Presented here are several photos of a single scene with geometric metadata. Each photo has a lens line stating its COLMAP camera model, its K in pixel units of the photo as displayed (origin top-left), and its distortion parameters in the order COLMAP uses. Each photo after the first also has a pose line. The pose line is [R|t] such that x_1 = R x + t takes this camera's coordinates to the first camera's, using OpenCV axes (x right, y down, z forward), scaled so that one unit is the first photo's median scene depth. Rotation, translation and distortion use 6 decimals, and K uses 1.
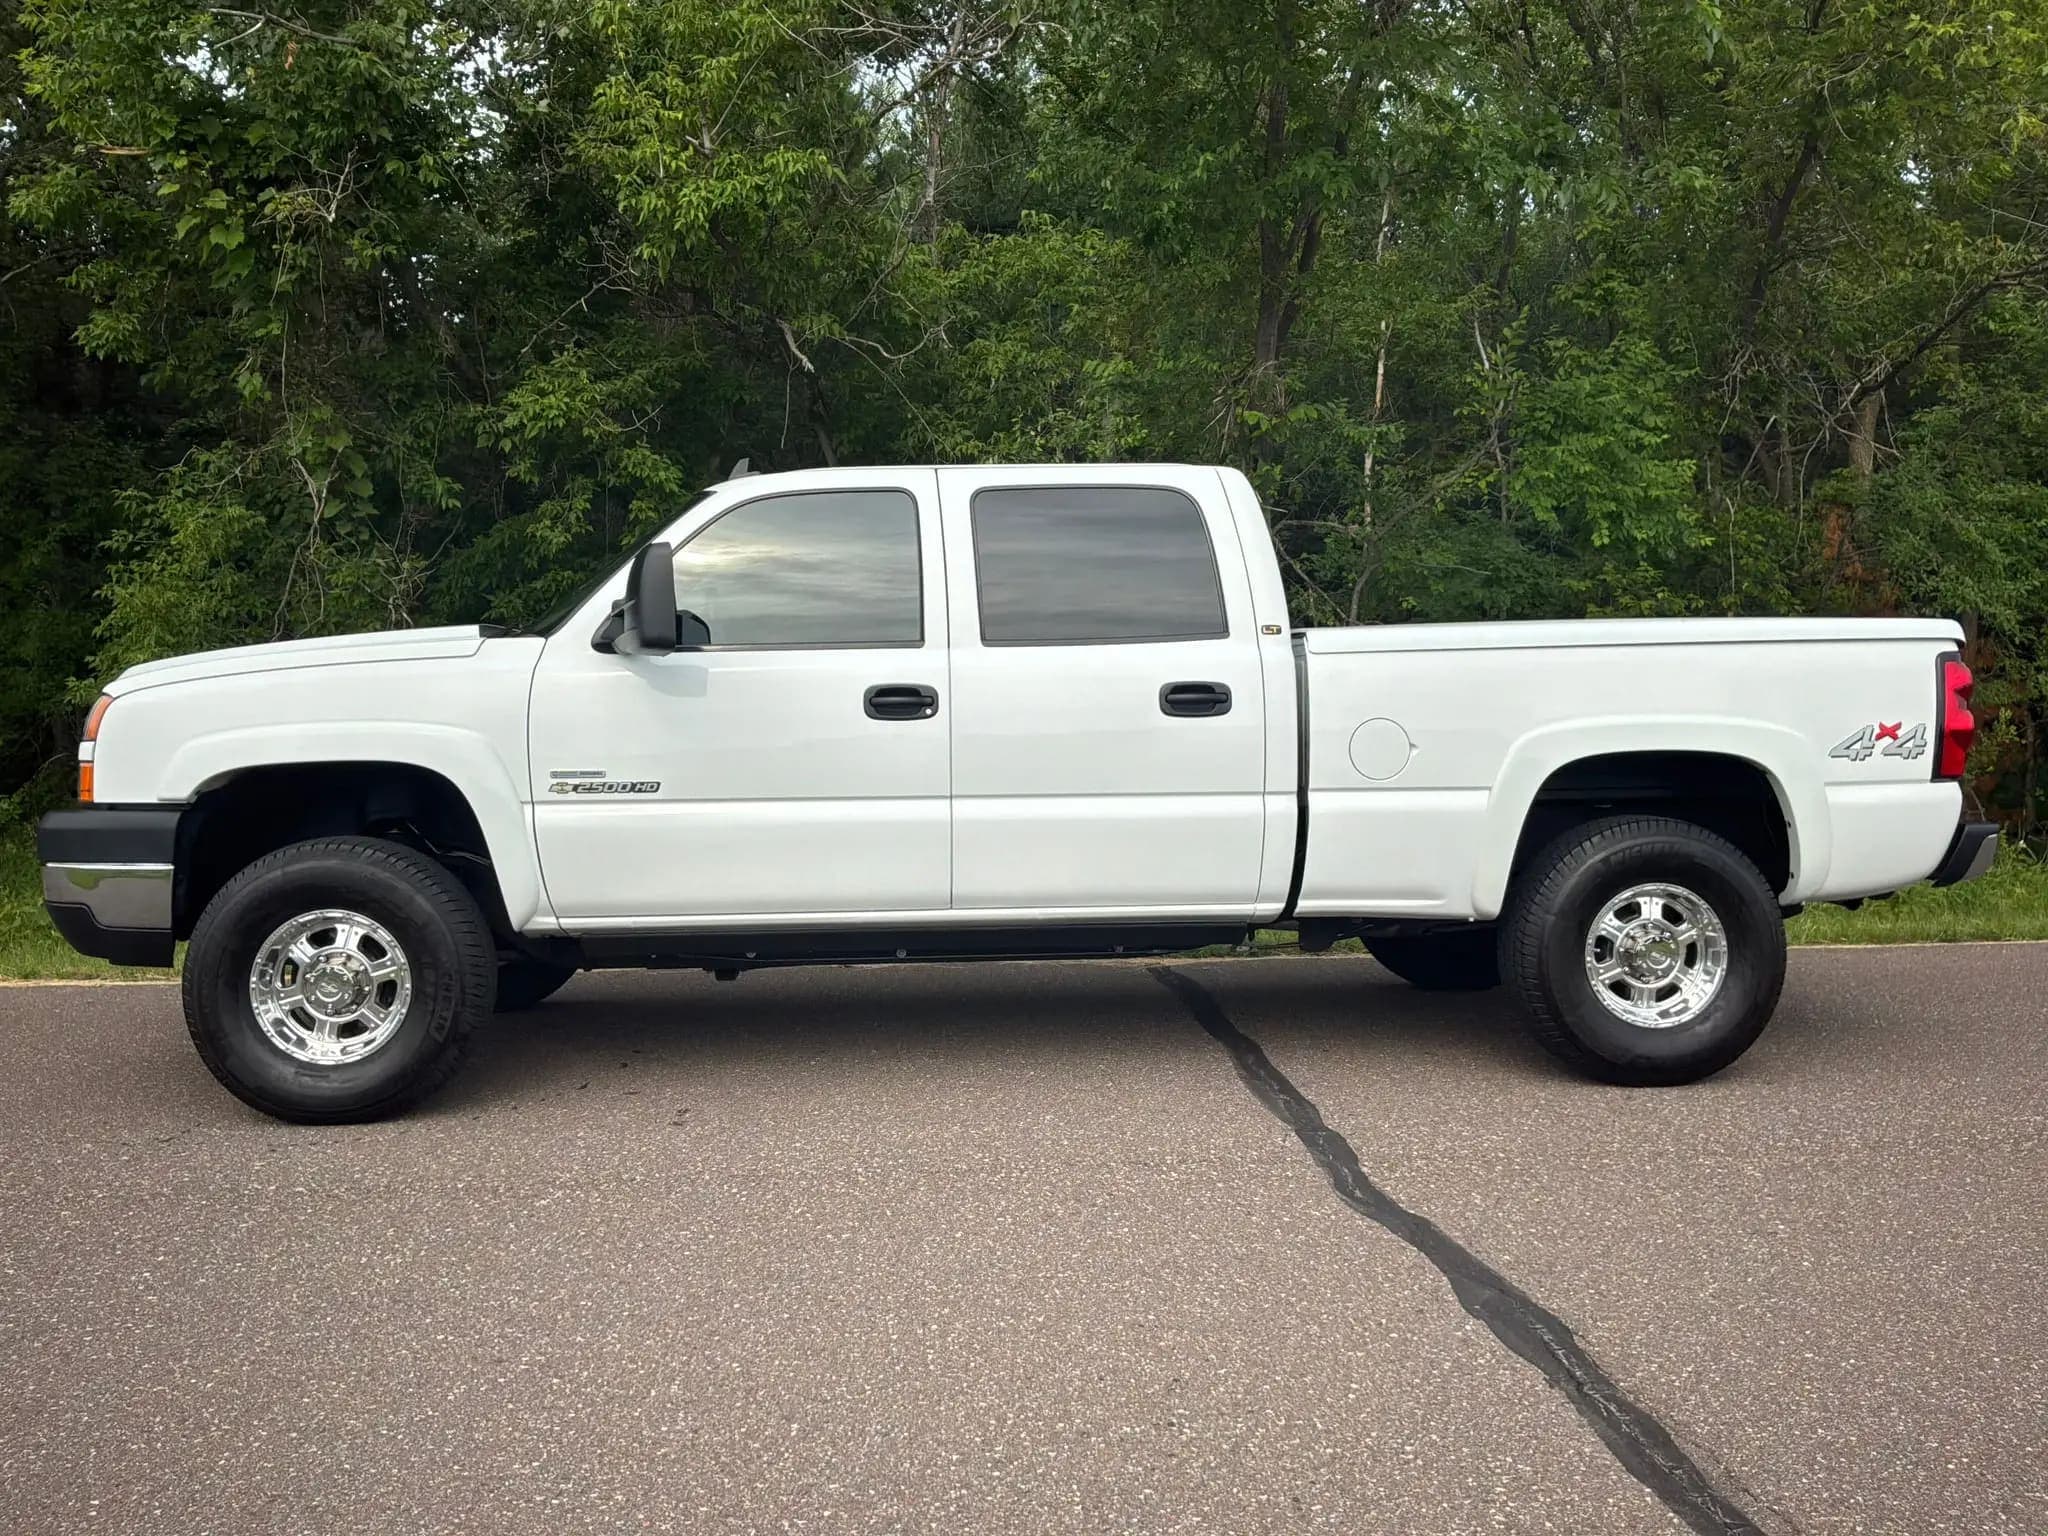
lens RADIAL K [[1702.3, 0, 1020.3], [0, 1702.3, 740.2], [0, 0, 1]] dist [0.116321, -0.230769]
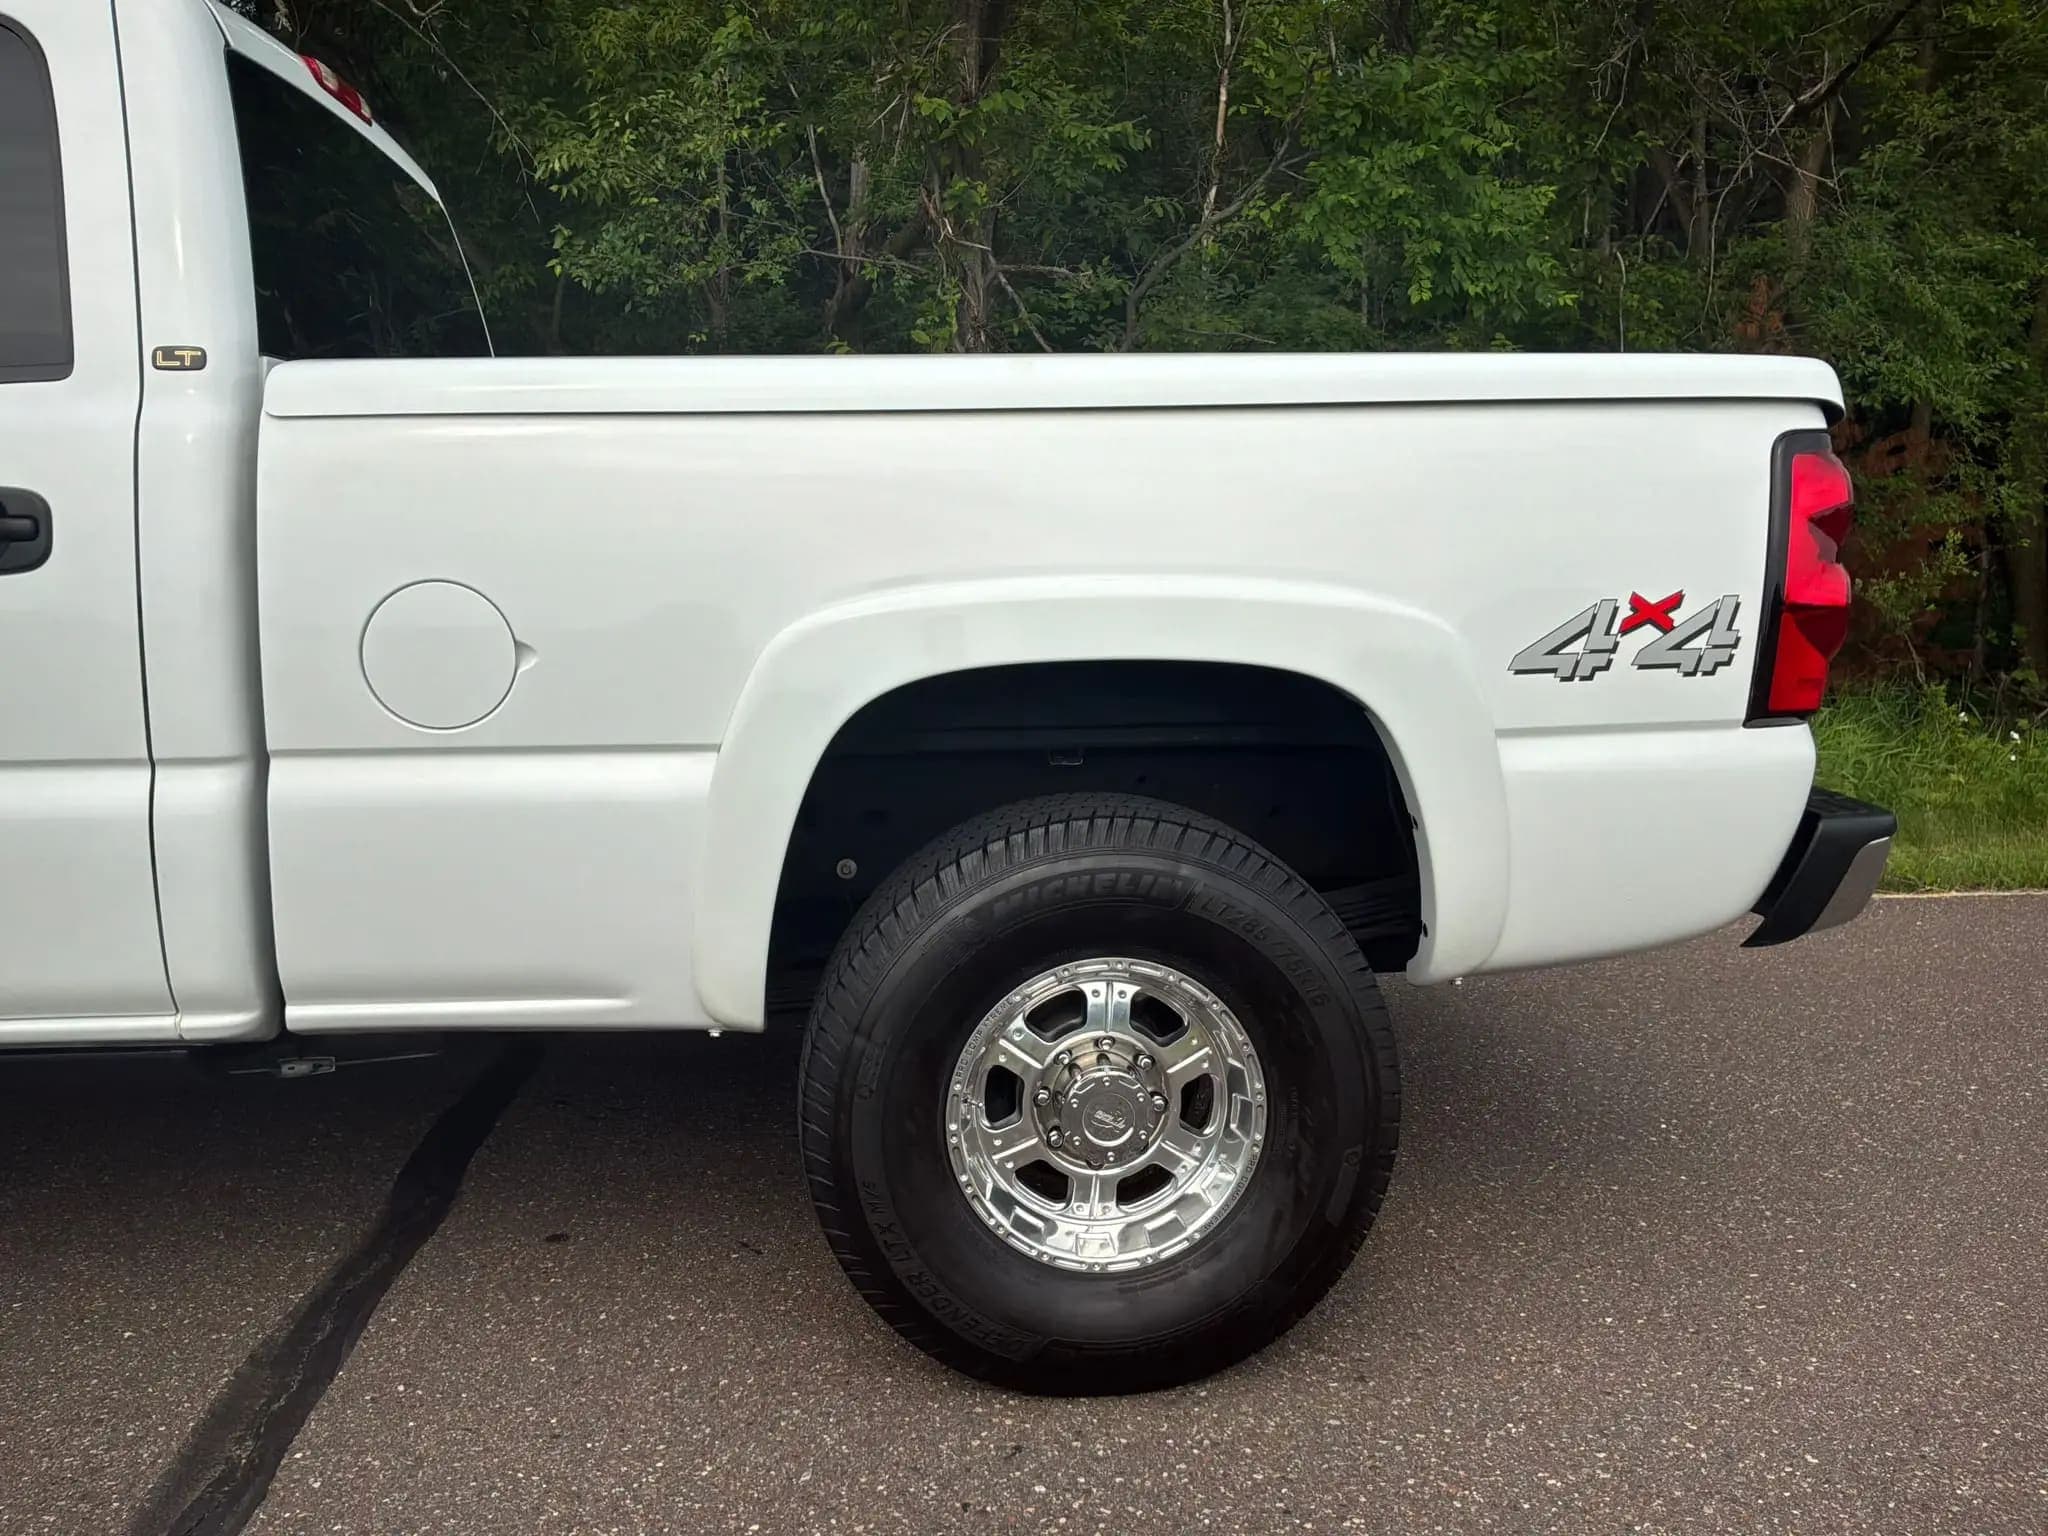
lens RADIAL K [[1702.3, 0, 1020.3], [0, 1702.3, 740.2], [0, 0, 1]] dist [0.116321, -0.230769]
pose [[0.999753, 0.003795, 0.021914, 0.327627], [-0.006229, 0.993679, 0.112088, -0.020818], [-0.021351, -0.112197, 0.993457, 0.556105]]
